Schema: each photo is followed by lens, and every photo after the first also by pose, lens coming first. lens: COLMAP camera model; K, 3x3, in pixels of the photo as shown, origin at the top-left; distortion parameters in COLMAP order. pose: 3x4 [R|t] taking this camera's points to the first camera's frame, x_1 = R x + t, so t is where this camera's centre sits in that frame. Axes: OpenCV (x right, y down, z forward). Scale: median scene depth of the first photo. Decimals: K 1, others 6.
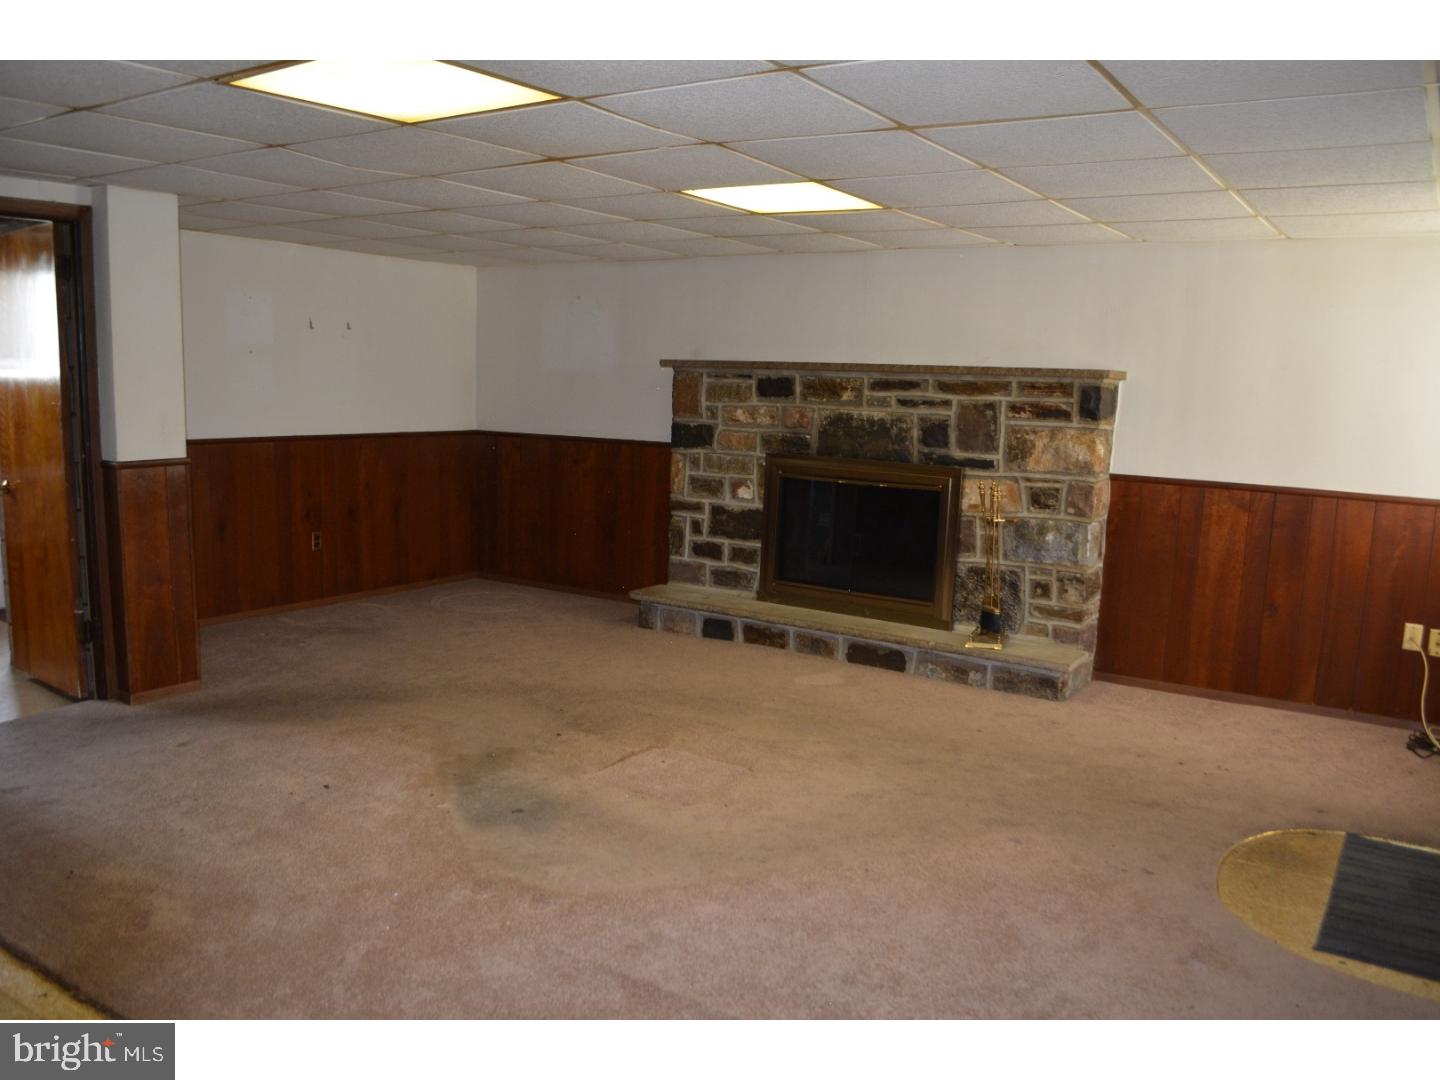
lens RADIAL K [[1136.9, 0, 727.0], [0, 1136.9, 544.0], [0, 0, 1]] dist [-0.072154, -0.011422]
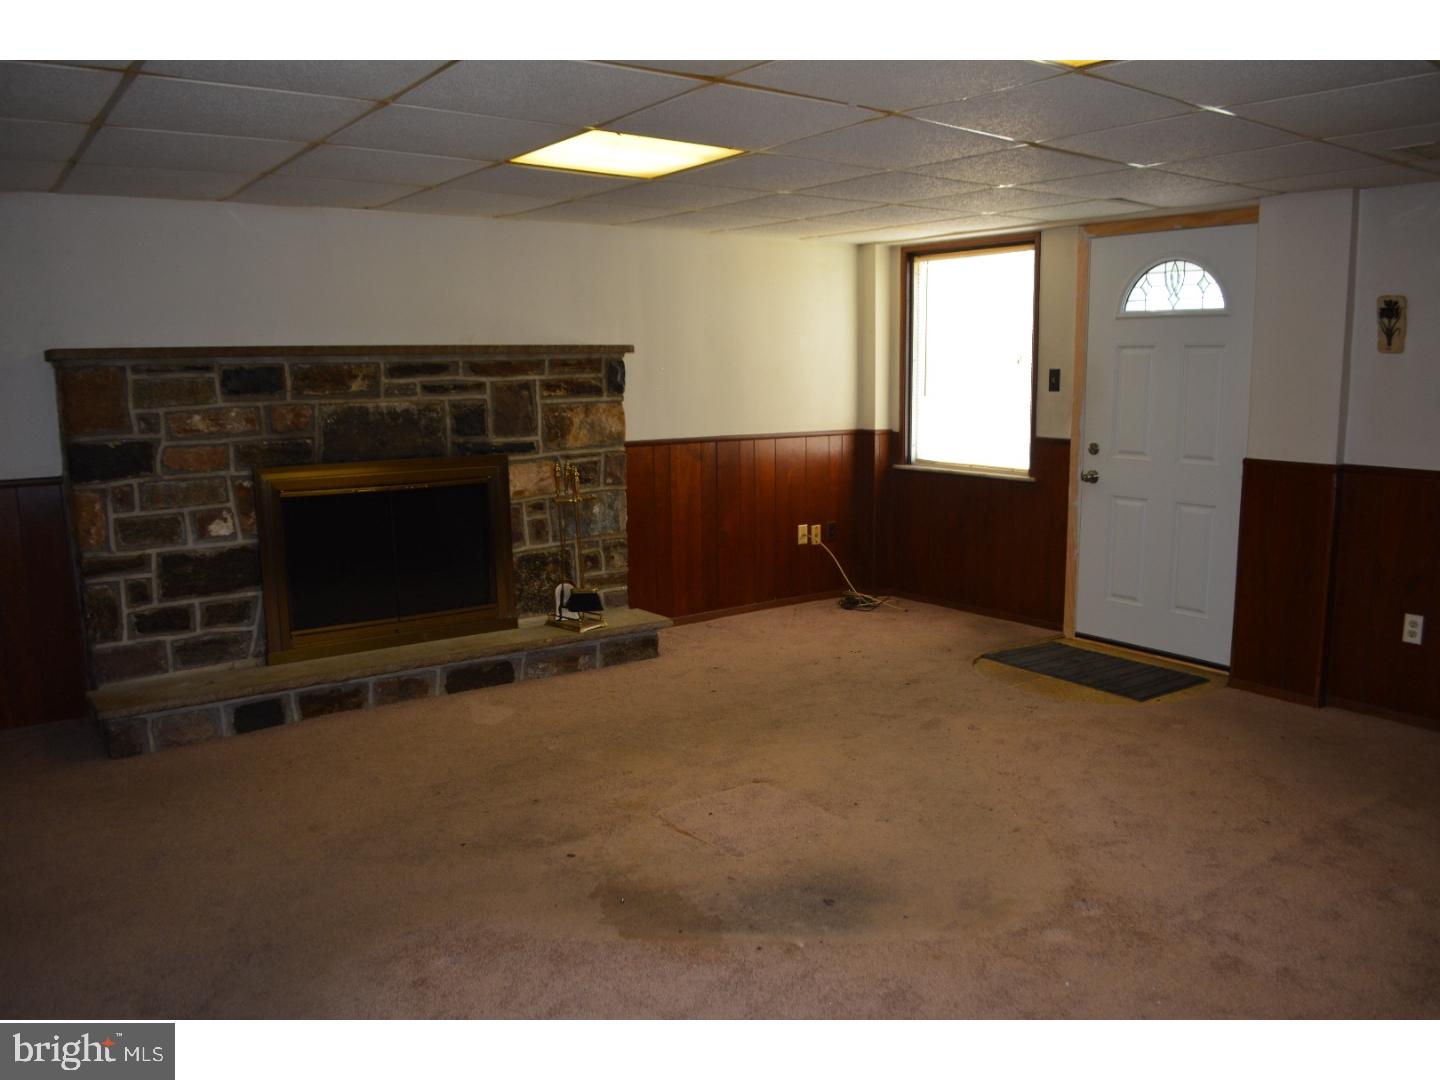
lens RADIAL K [[1136.9, 0, 730.4], [0, 1136.9, 546.5], [0, 0, 1]] dist [-0.072154, -0.011422]
pose [[0.340733, -0.181442, 0.922486, -0.587229], [0.156606, 0.978446, 0.134604, -0.086499], [-0.927025, 0.098603, 0.361804, 0.481136]]
